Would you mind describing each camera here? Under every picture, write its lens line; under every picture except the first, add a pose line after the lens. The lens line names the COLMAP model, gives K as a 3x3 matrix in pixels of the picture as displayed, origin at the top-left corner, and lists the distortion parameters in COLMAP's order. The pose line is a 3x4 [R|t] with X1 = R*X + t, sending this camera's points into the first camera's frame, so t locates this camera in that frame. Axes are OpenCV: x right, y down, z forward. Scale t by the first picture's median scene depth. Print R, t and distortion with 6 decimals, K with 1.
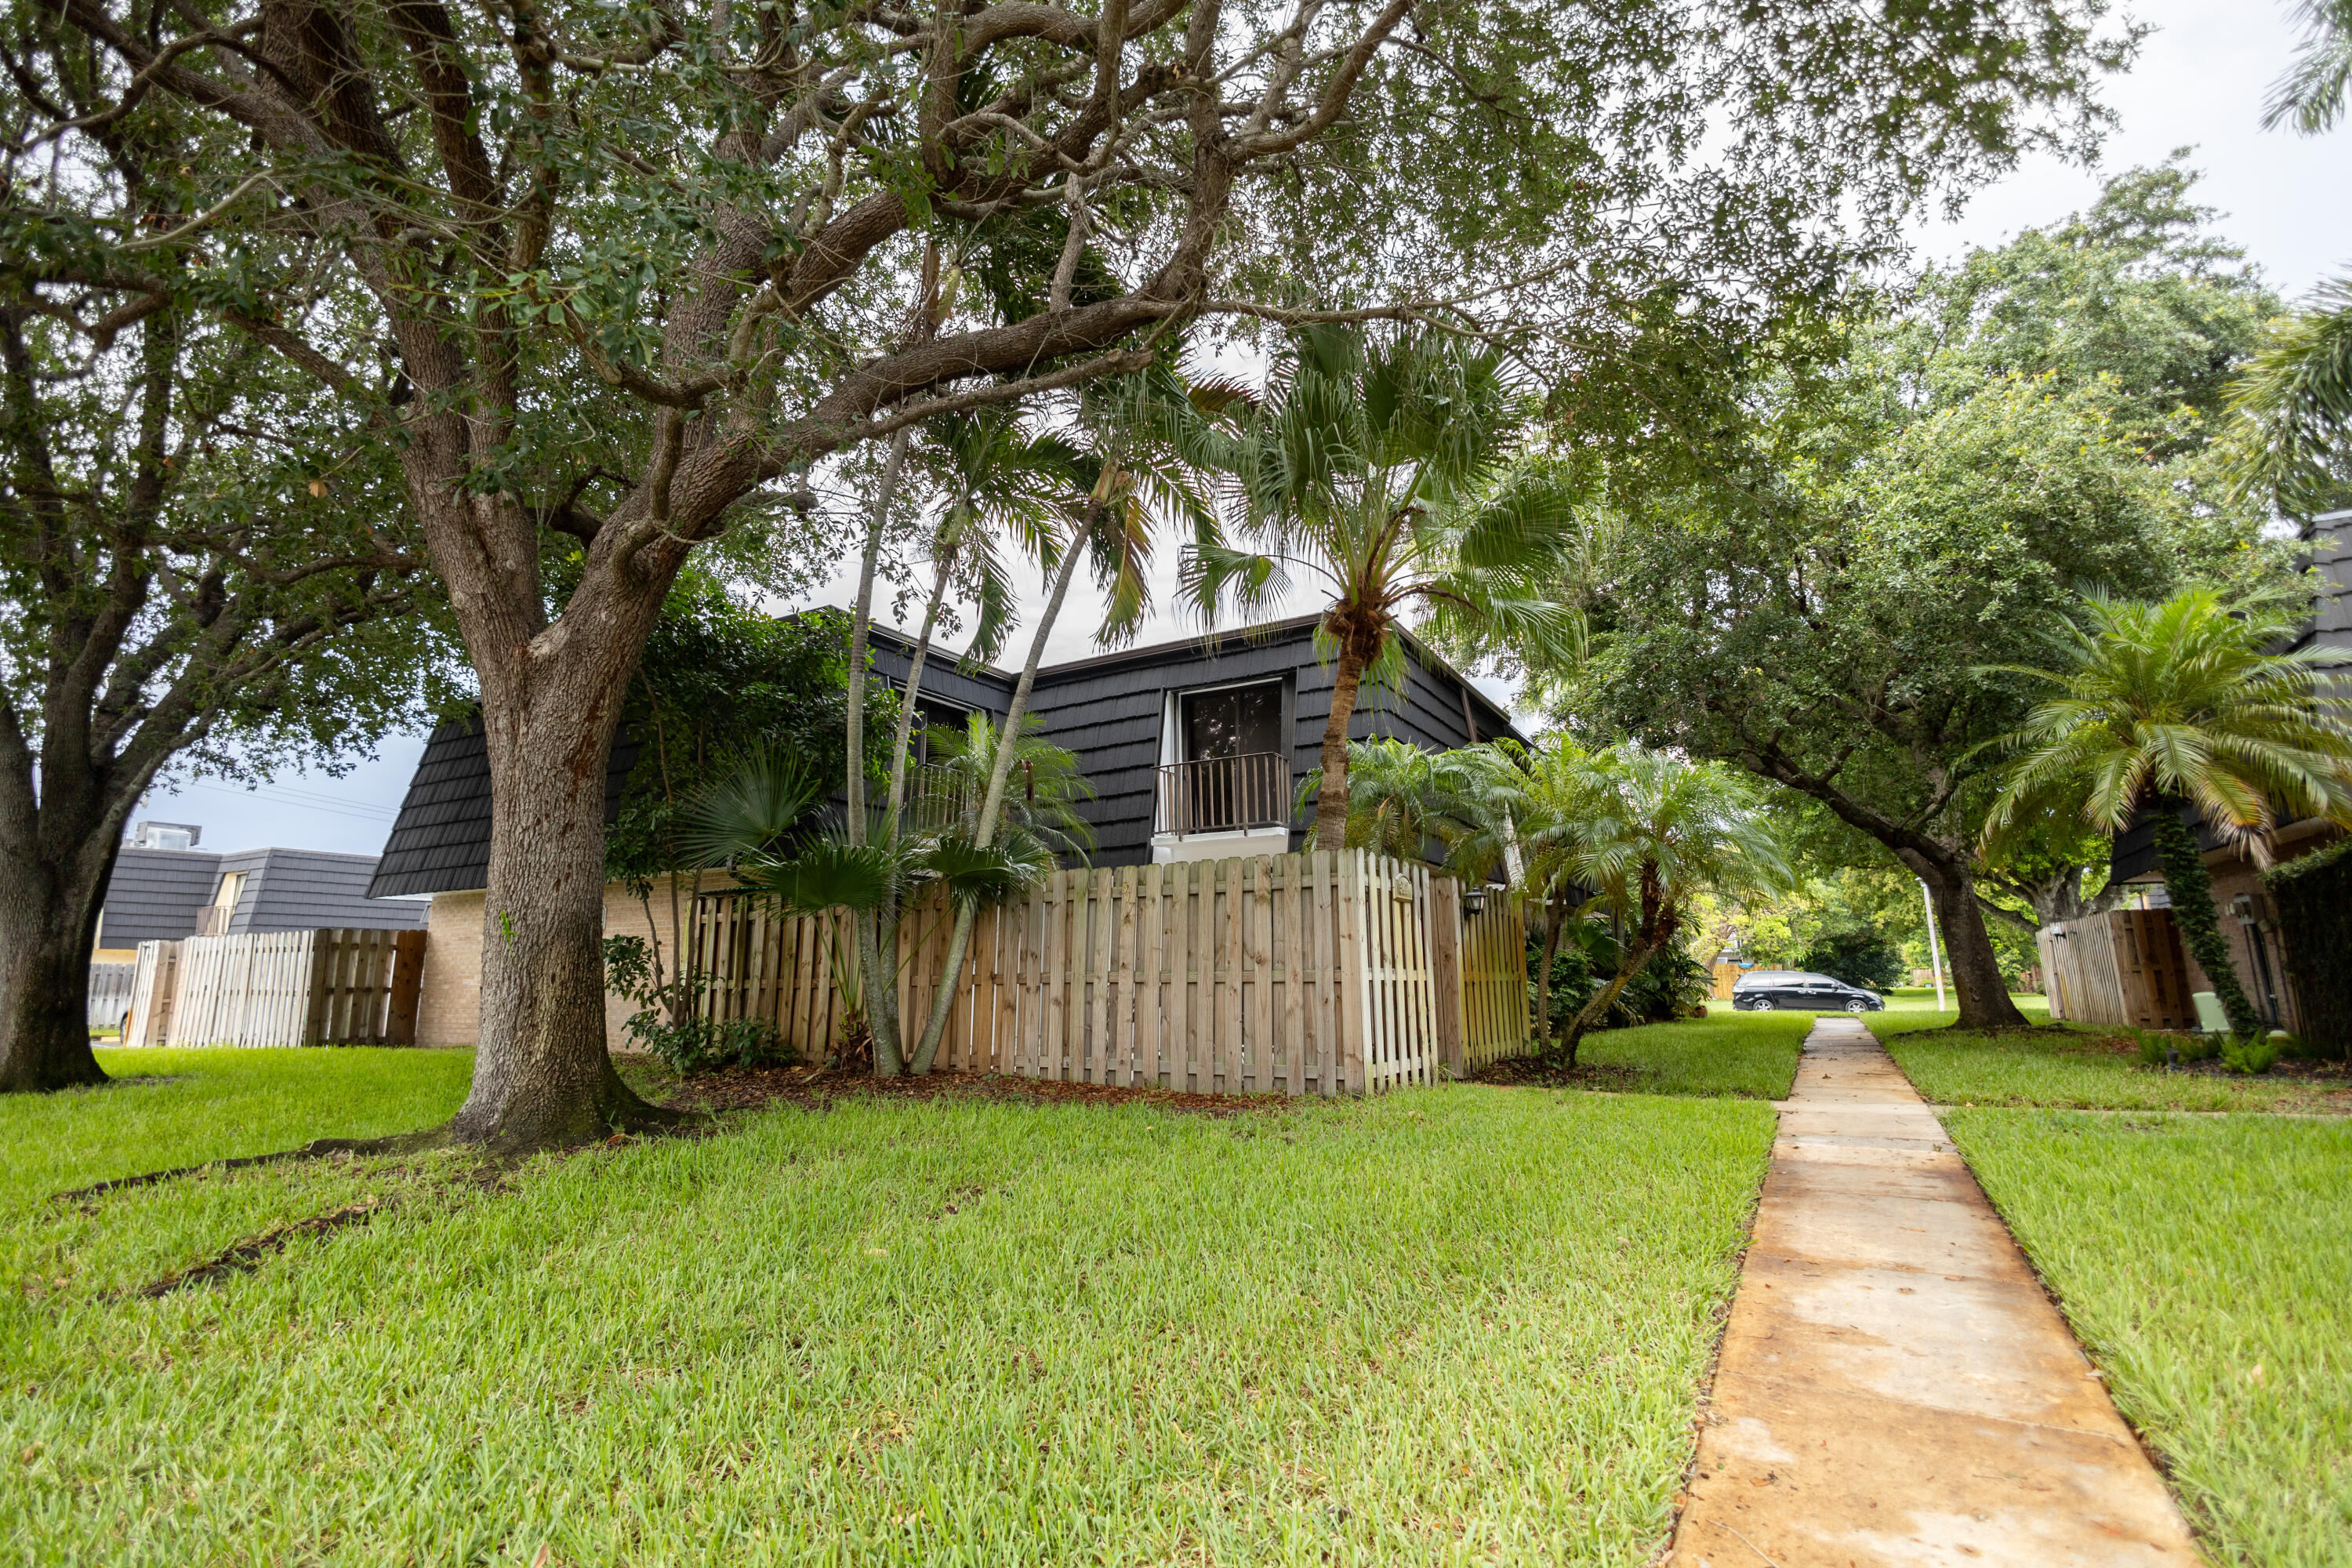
lens RADIAL K [[1060.9, 0, 1167.9], [0, 1060.9, 787.1], [0, 0, 1]] dist [0.003363, -0.000004]
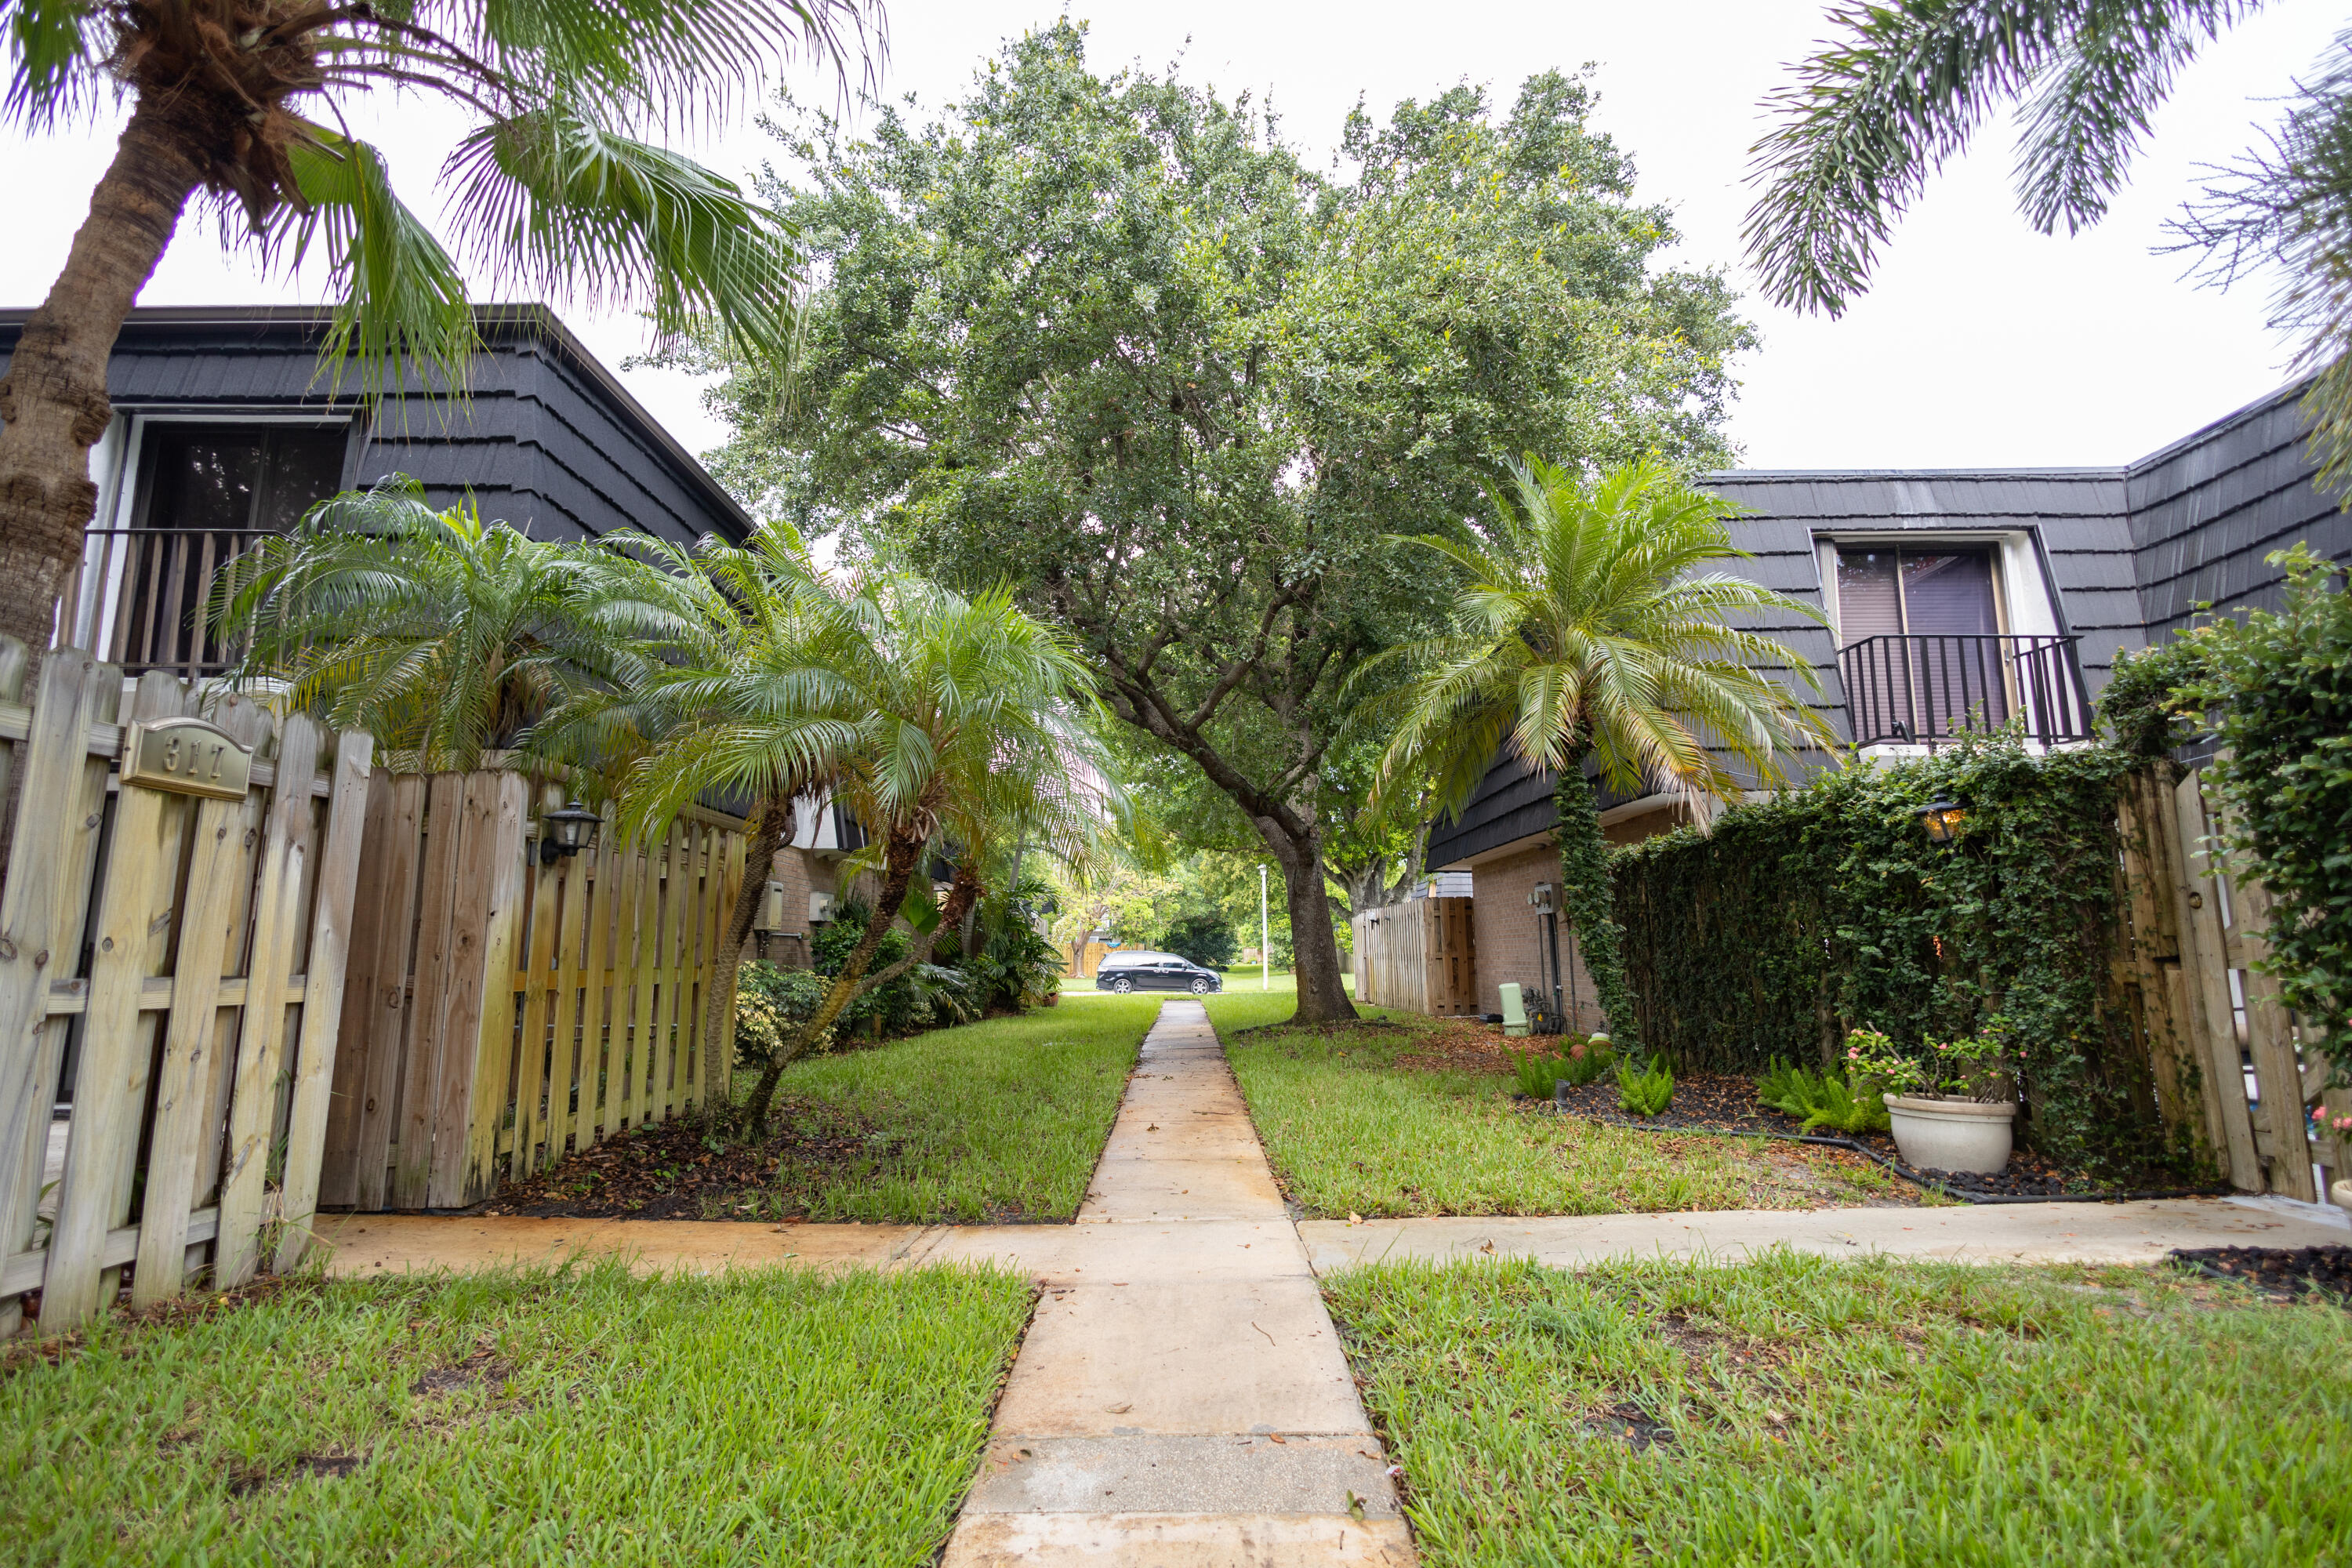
lens RADIAL K [[1060.9, 0, 1176.3], [0, 1060.9, 794.1], [0, 0, 1]] dist [0.003363, -0.000004]
pose [[0.855776, 0.080731, 0.511008, 0.126536], [-0.095979, 0.995377, 0.003481, 0.028141], [-0.508365, -0.052025, 0.859569, 0.198141]]
